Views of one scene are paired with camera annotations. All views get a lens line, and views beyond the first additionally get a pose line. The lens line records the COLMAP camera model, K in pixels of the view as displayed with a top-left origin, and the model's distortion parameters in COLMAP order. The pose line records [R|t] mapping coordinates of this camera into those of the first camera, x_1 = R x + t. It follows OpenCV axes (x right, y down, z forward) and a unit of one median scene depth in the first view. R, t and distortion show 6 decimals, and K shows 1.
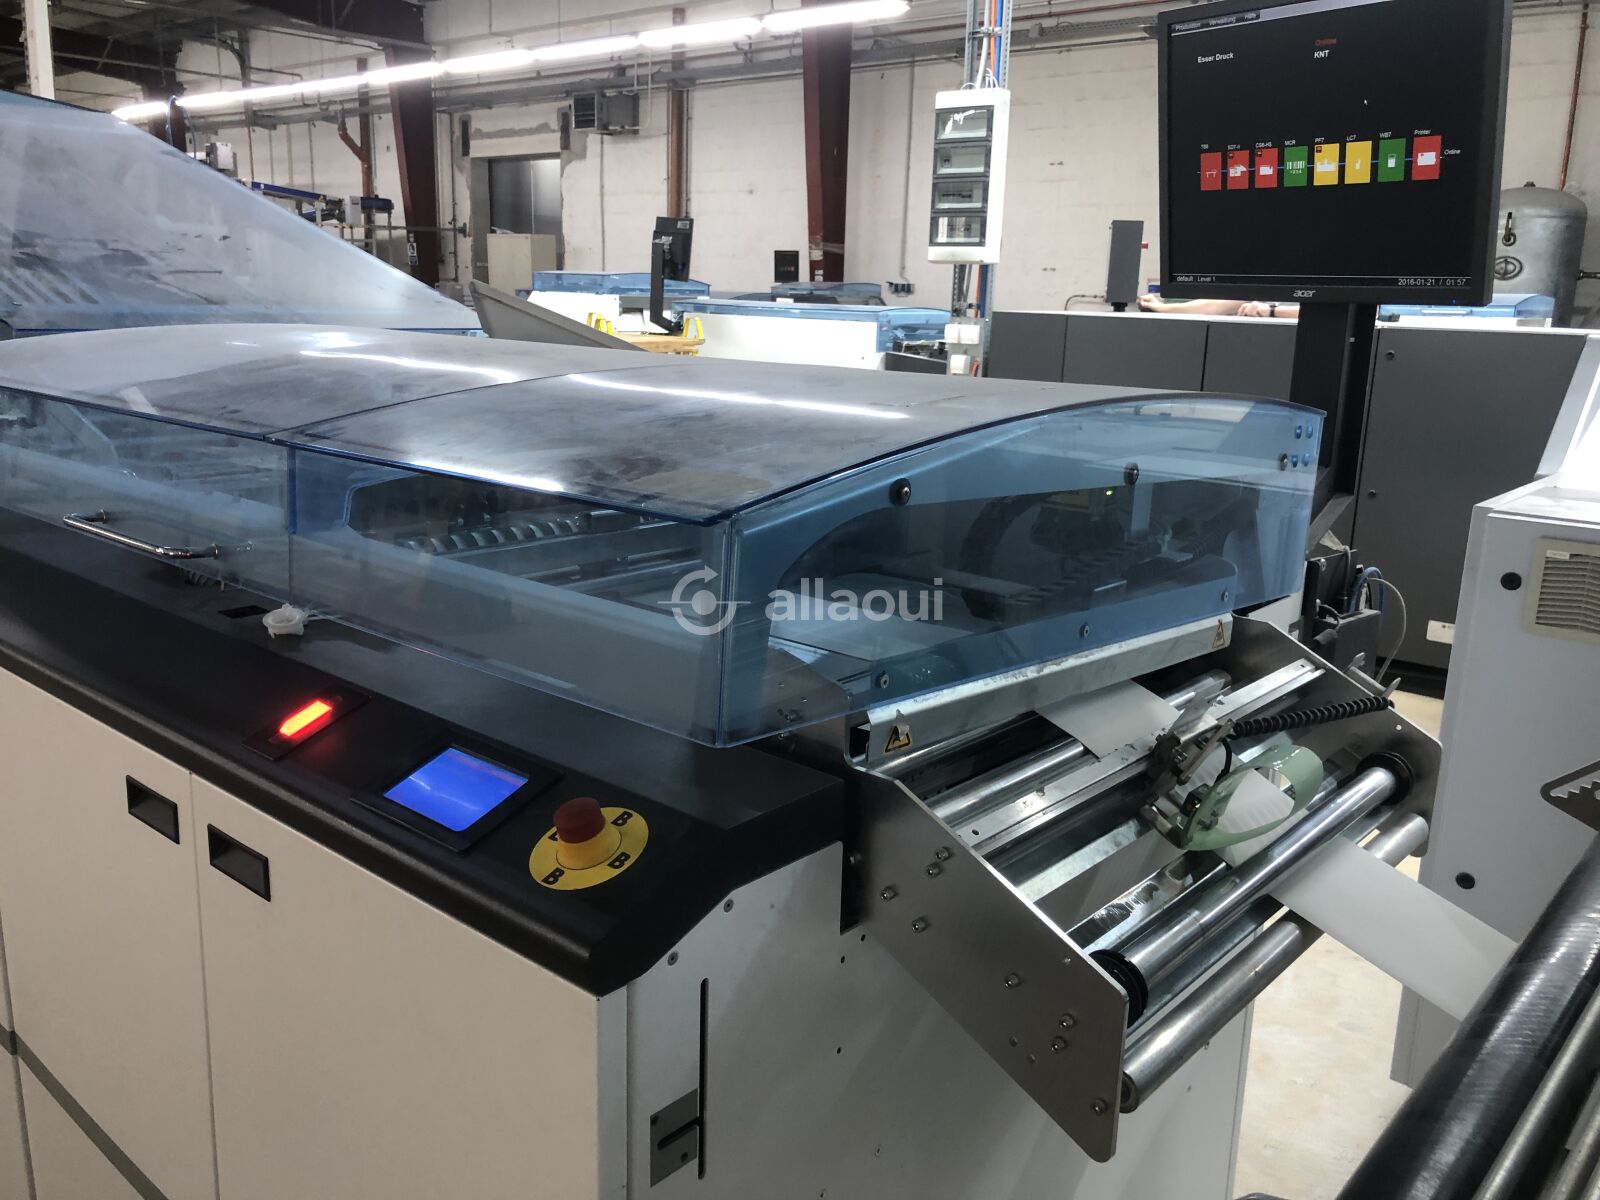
lens RADIAL K [[1318.9, 0, 790.8], [0, 1318.9, 591.0], [0, 0, 1]] dist [0.024261, -0.016563]
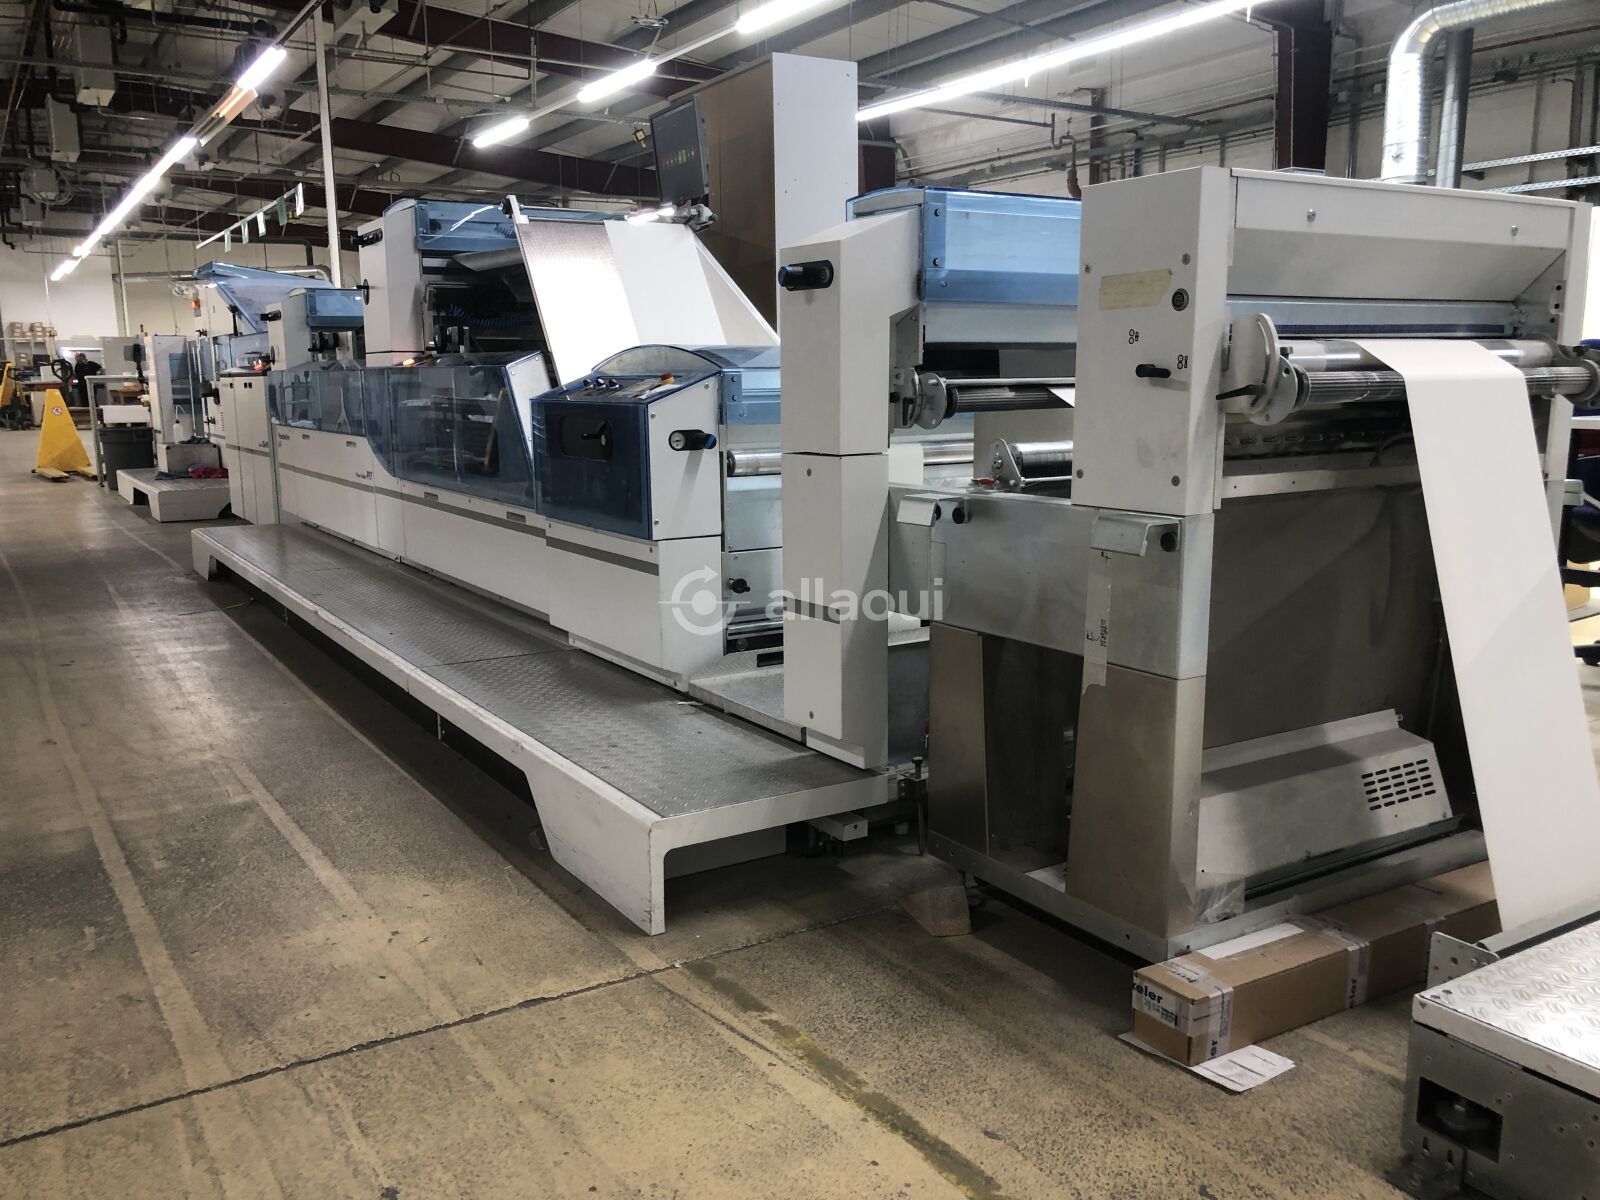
lens RADIAL K [[1318.9, 0, 788.8], [0, 1318.9, 629.0], [0, 0, 1]] dist [0.024261, -0.016563]
pose [[0.956082, 0.017556, -0.292572, 0.323530], [-0.029975, 0.998827, -0.038020, 0.120727], [0.291562, 0.045120, 0.955487, -0.359052]]
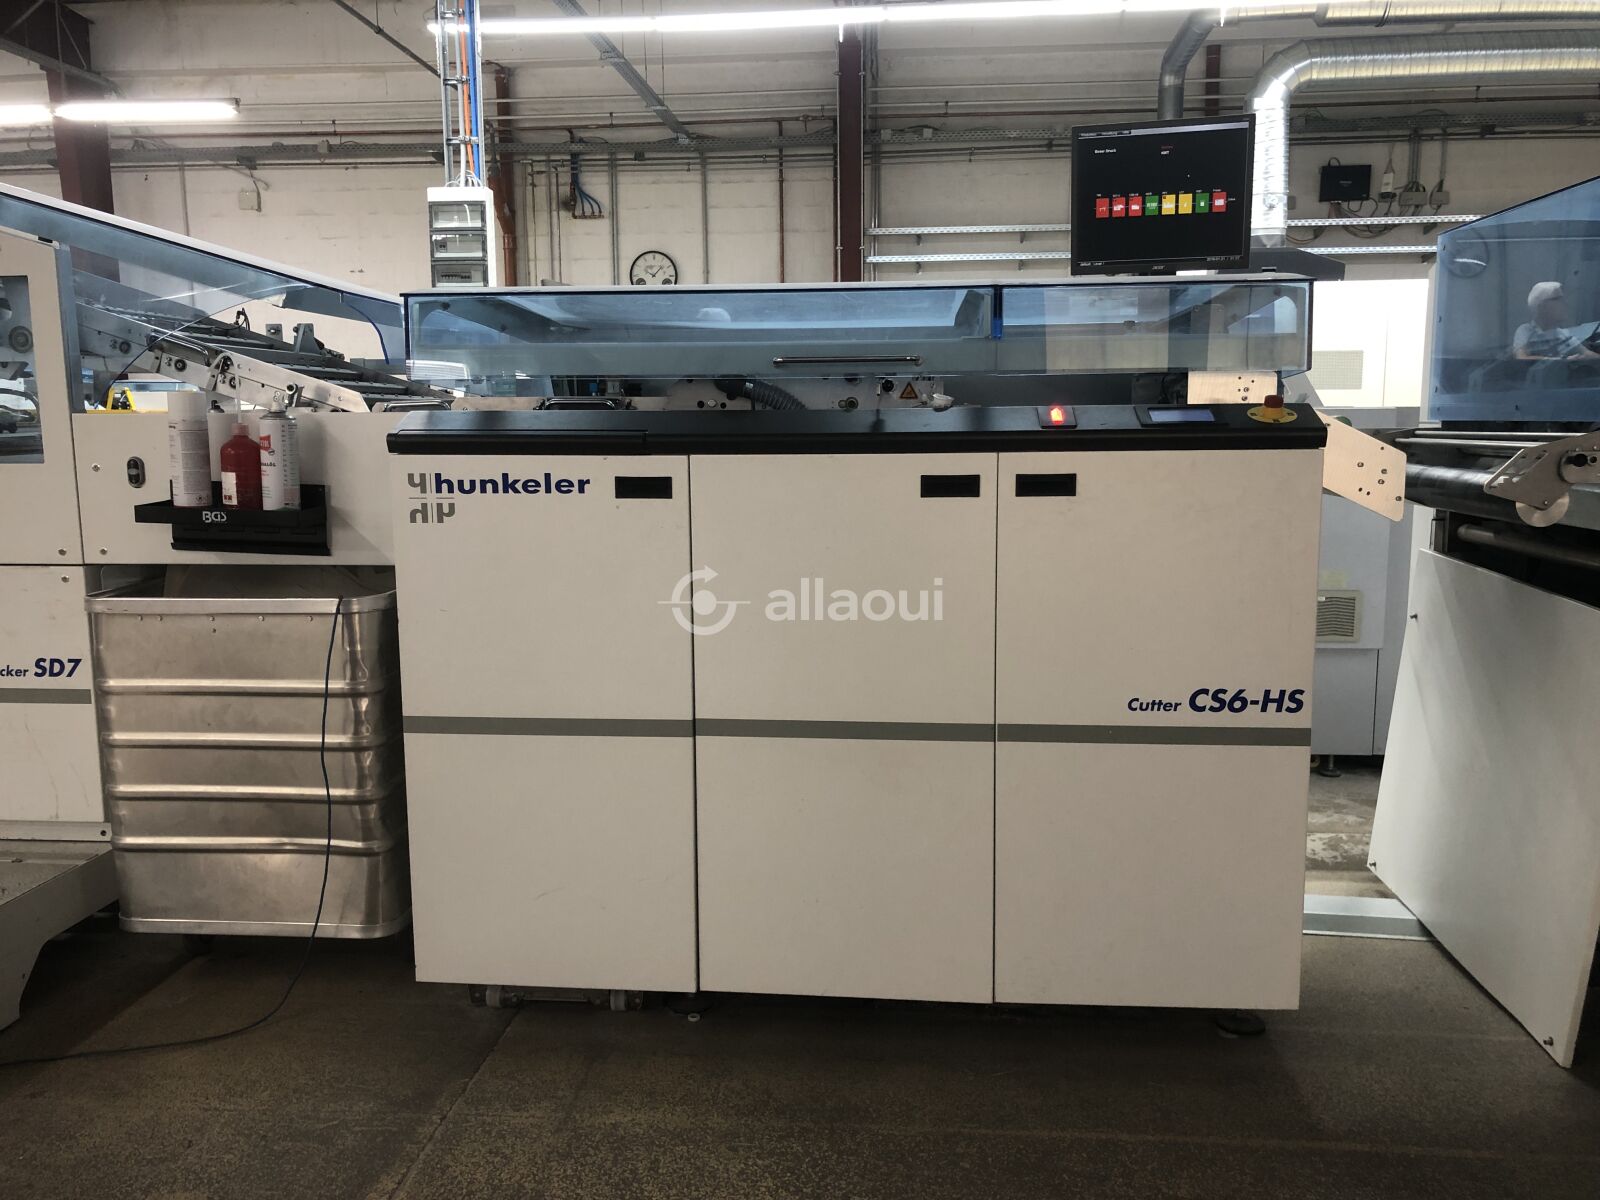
lens RADIAL K [[1318.9, 0, 793.4], [0, 1318.9, 616.6], [0, 0, 1]] dist [0.024261, -0.016563]
pose [[0.812390, -0.116312, 0.571397, -0.123845], [0.158655, 0.987026, -0.024653, 0.024888], [-0.561116, 0.110683, 0.820303, -0.026761]]
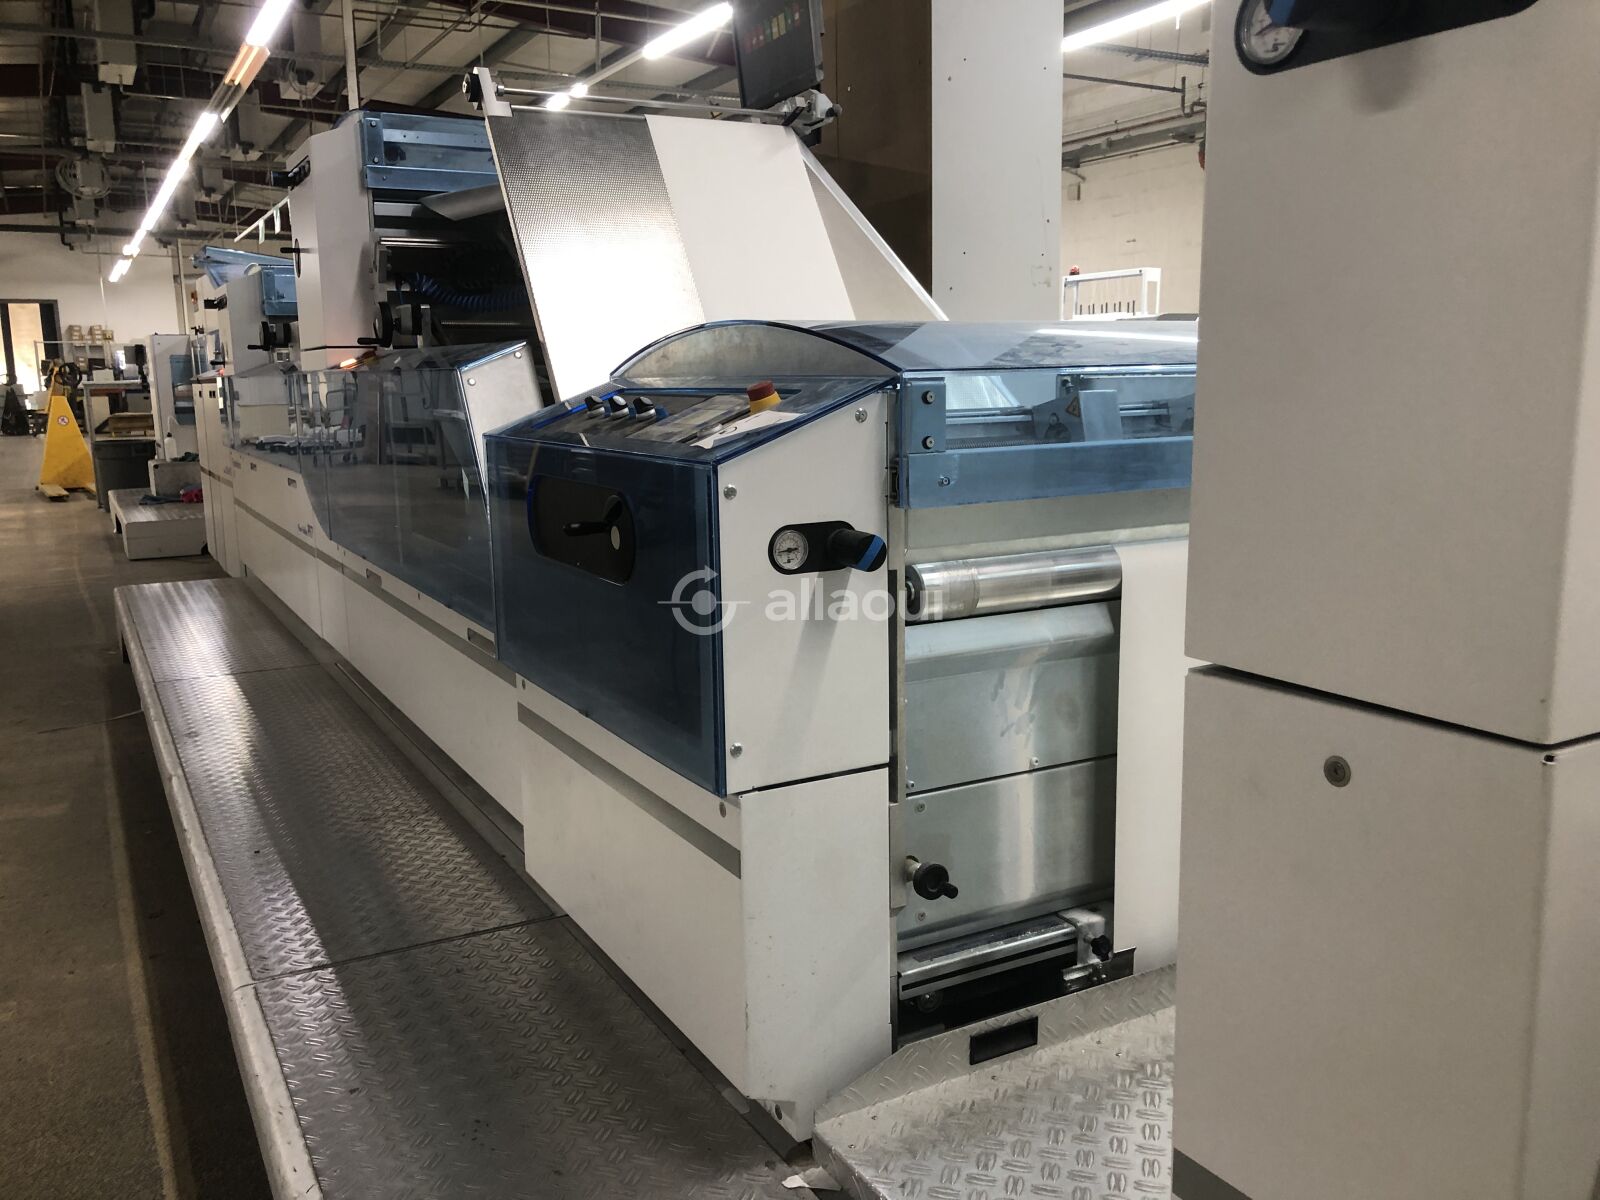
lens RADIAL K [[1318.9, 0, 808.7], [0, 1318.9, 596.0], [0, 0, 1]] dist [0.024261, -0.016563]
pose [[0.942924, 0.011613, -0.332804, 0.274956], [-0.033405, 0.997649, -0.059835, 0.091820], [0.331327, 0.067538, 0.941096, -0.246352]]
